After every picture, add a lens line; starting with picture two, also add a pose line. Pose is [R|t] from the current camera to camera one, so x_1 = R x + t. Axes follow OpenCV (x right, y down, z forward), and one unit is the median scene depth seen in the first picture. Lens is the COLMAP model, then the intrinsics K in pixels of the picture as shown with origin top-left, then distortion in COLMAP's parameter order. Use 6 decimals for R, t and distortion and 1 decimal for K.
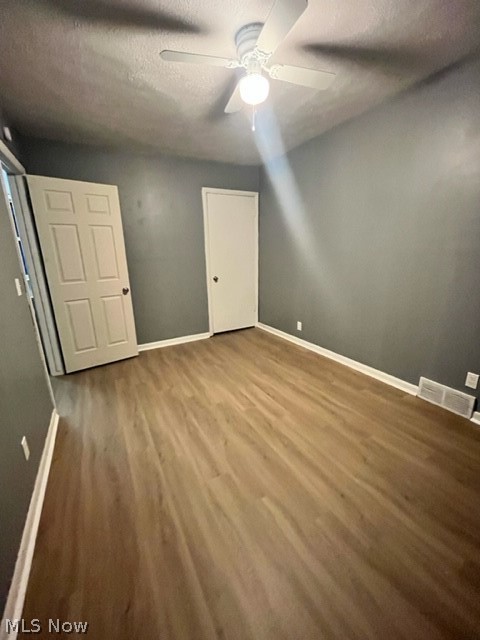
lens RADIAL K [[262.2, 0, 241.0], [0, 262.2, 321.2], [0, 0, 1]] dist [-0.002250, -0.000844]
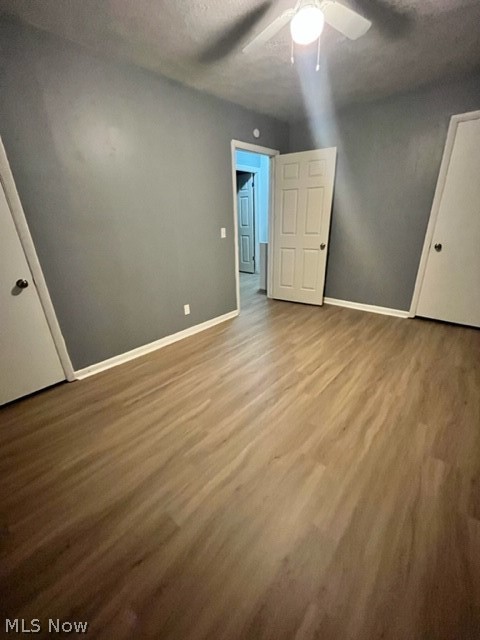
lens RADIAL K [[262.2, 0, 241.0], [0, 262.2, 321.2], [0, 0, 1]] dist [-0.002250, -0.000844]
pose [[0.332020, 0.365207, -0.869705, 0.757606], [-0.224386, 0.926121, 0.303235, -0.110095], [0.916195, 0.094469, 0.389438, 0.357957]]
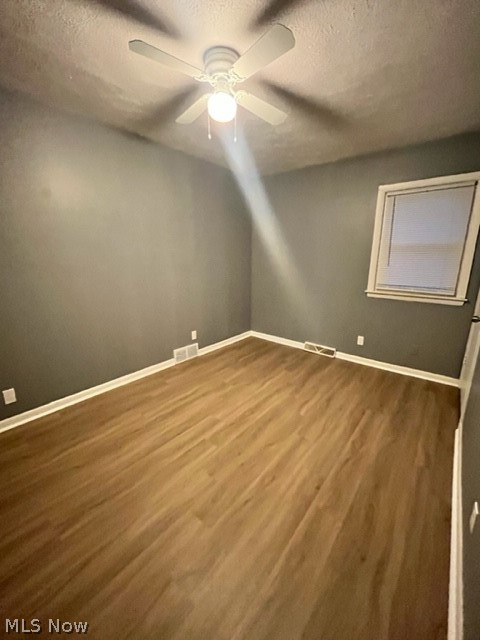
lens RADIAL K [[262.2, 0, 241.0], [0, 262.2, 321.2], [0, 0, 1]] dist [-0.002250, -0.000844]
pose [[-0.378977, -0.203449, 0.902765, -0.706418], [0.249411, 0.916980, 0.311354, -0.286420], [-0.891163, 0.343156, -0.296772, 1.017976]]
